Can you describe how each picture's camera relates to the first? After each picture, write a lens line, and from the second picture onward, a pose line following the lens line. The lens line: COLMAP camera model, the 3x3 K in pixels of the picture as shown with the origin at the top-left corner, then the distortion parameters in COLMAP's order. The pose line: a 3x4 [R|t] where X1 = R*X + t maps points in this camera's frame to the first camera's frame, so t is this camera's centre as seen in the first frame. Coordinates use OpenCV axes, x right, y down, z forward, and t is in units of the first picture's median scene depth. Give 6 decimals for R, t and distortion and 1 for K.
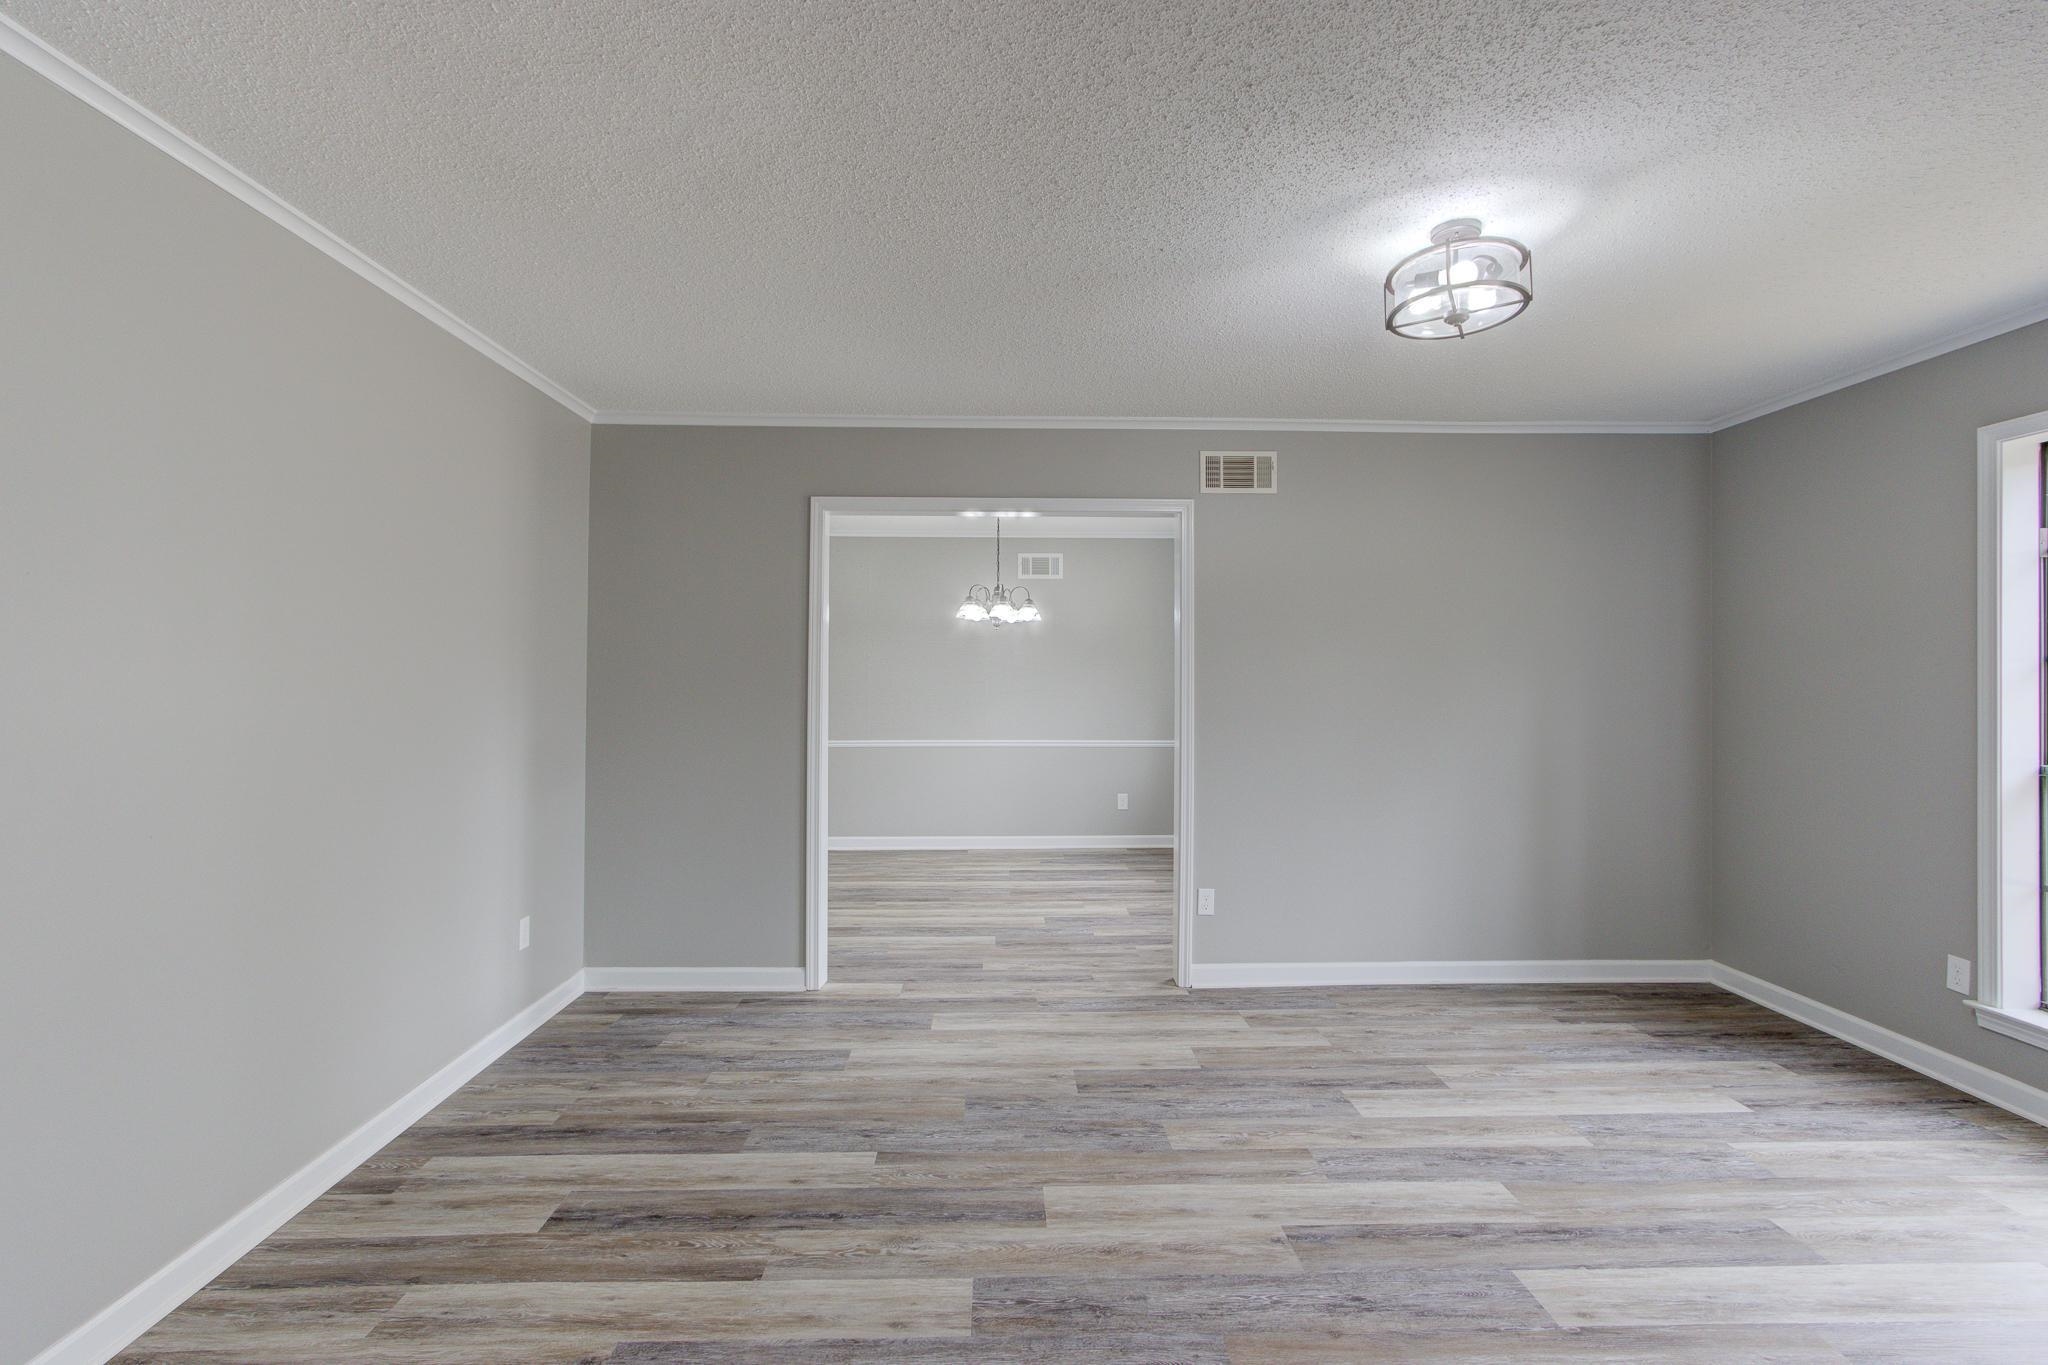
lens RADIAL K [[935.0, 0, 1024.0], [0, 935.0, 682.5], [0, 0, 1]] dist [-0.000049, 0.004136]
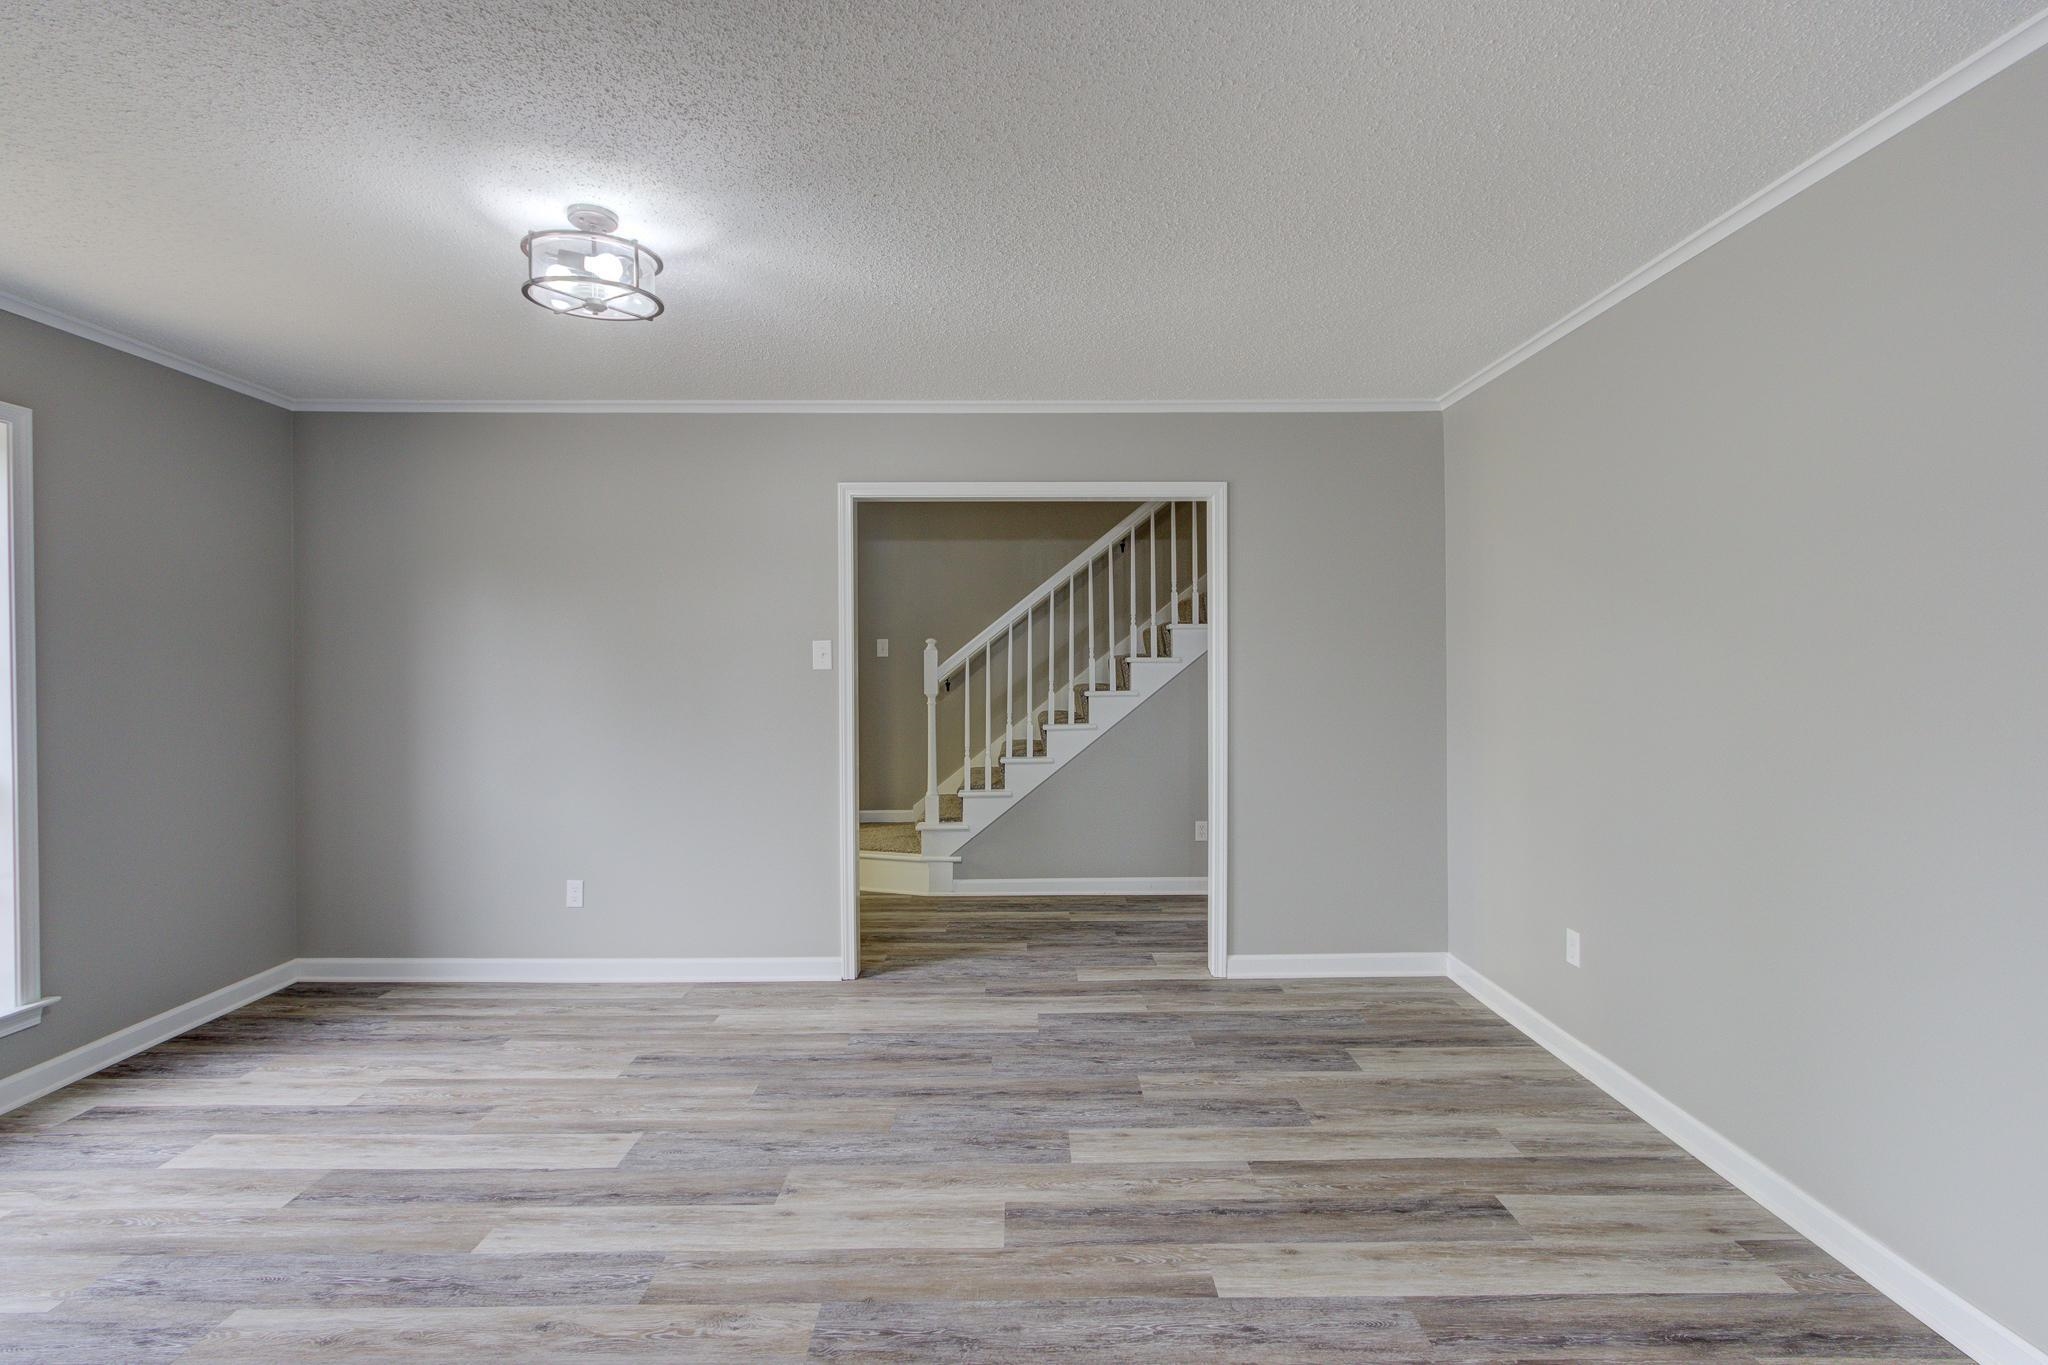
lens RADIAL K [[935.0, 0, 1024.0], [0, 935.0, 682.5], [0, 0, 1]] dist [-0.000049, 0.004136]
pose [[-0.999554, 0.000442, 0.029854, -0.026081], [0.001225, 0.999656, 0.026212, -0.011085], [-0.029832, 0.026237, -0.999211, 1.941079]]
